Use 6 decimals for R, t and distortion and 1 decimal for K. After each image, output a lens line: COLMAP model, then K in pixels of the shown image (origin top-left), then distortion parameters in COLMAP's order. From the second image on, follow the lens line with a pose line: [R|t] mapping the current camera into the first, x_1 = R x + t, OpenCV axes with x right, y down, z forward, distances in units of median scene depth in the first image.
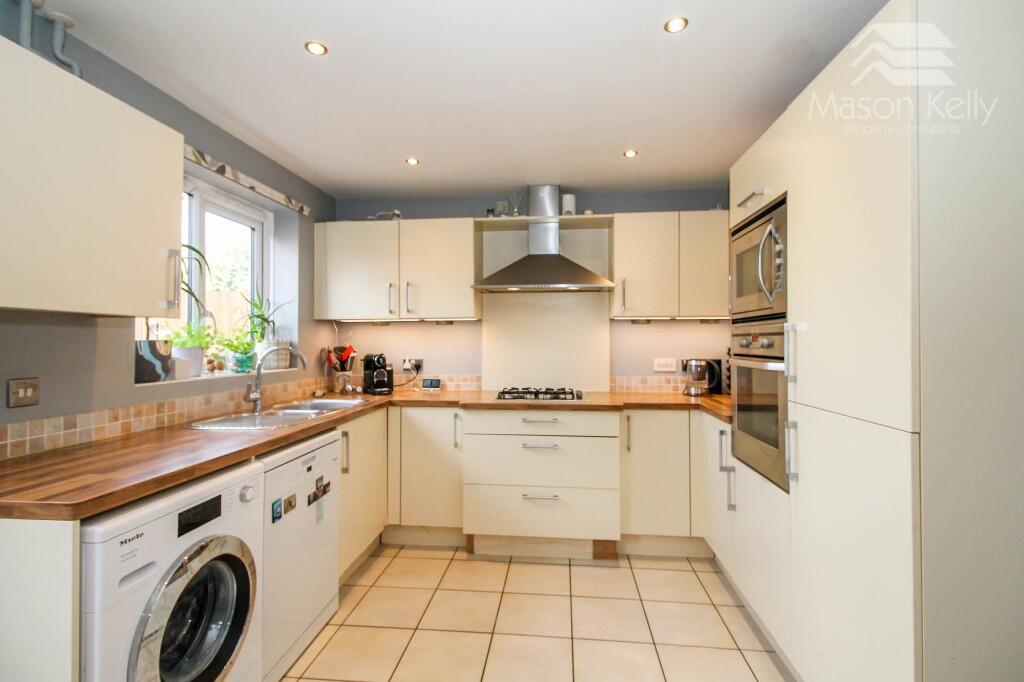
lens RADIAL K [[488.4, 0, 515.4], [0, 488.4, 340.2], [0, 0, 1]] dist [0.021722, -0.000379]
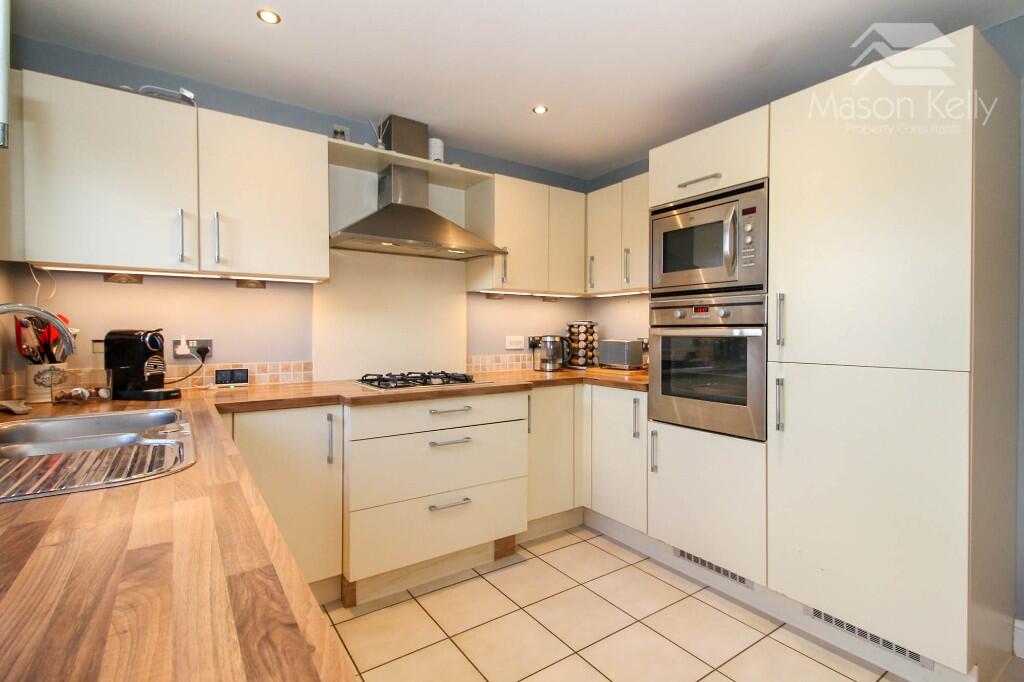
lens RADIAL K [[488.4, 0, 514.9], [0, 488.4, 337.9], [0, 0, 1]] dist [0.021722, -0.000379]
pose [[0.756271, -0.007145, 0.654219, -0.348223], [-0.003711, 0.999877, 0.015210, 0.028537], [-0.654248, -0.013931, 0.756152, 0.282317]]
